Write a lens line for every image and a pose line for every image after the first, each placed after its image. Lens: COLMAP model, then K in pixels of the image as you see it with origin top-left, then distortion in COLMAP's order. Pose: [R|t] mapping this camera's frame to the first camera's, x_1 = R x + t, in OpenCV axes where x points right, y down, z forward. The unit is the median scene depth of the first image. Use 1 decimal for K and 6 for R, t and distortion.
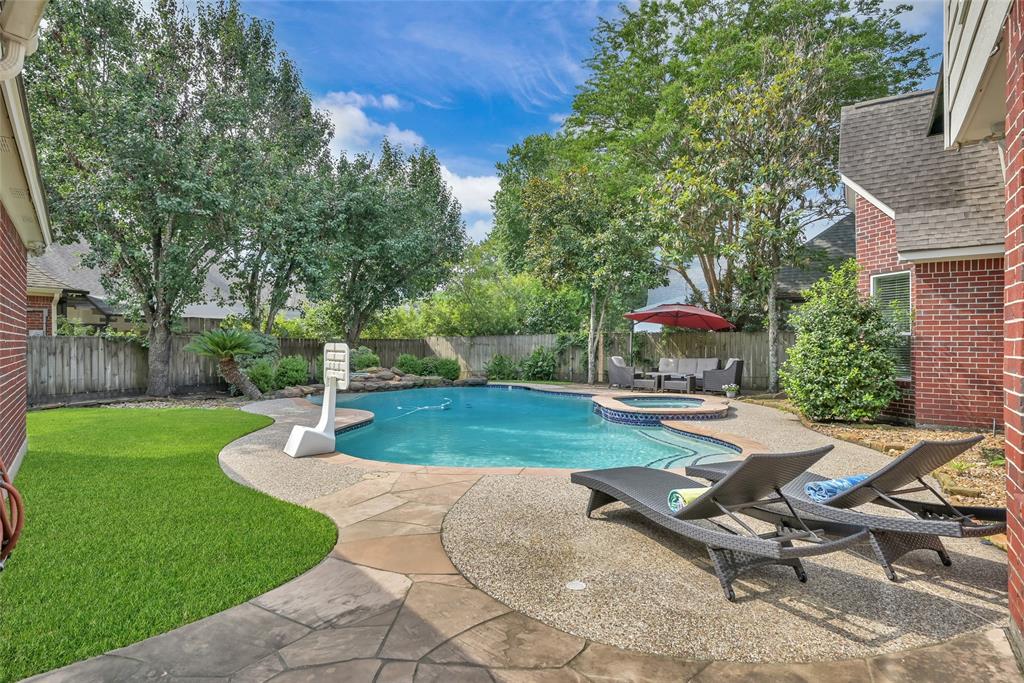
lens RADIAL K [[527.7, 0, 512.0], [0, 527.7, 341.5], [0, 0, 1]] dist [-0.000110, -0.000015]
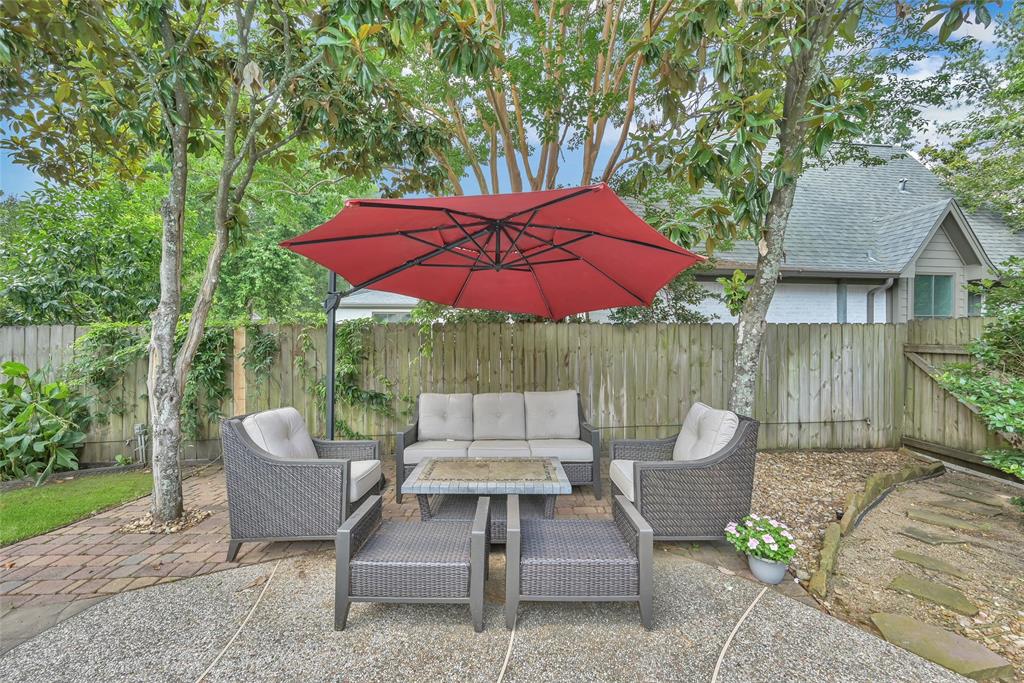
lens RADIAL K [[410.4, 0, 512.0], [0, 410.4, 341.5], [0, 0, 1]] dist [-0.001697, -0.000031]
pose [[0.796080, -0.007707, 0.605142, 0.154572], [0.002550, 0.999953, 0.009379, -0.006015], [-0.605186, -0.005923, 0.796062, 0.698759]]
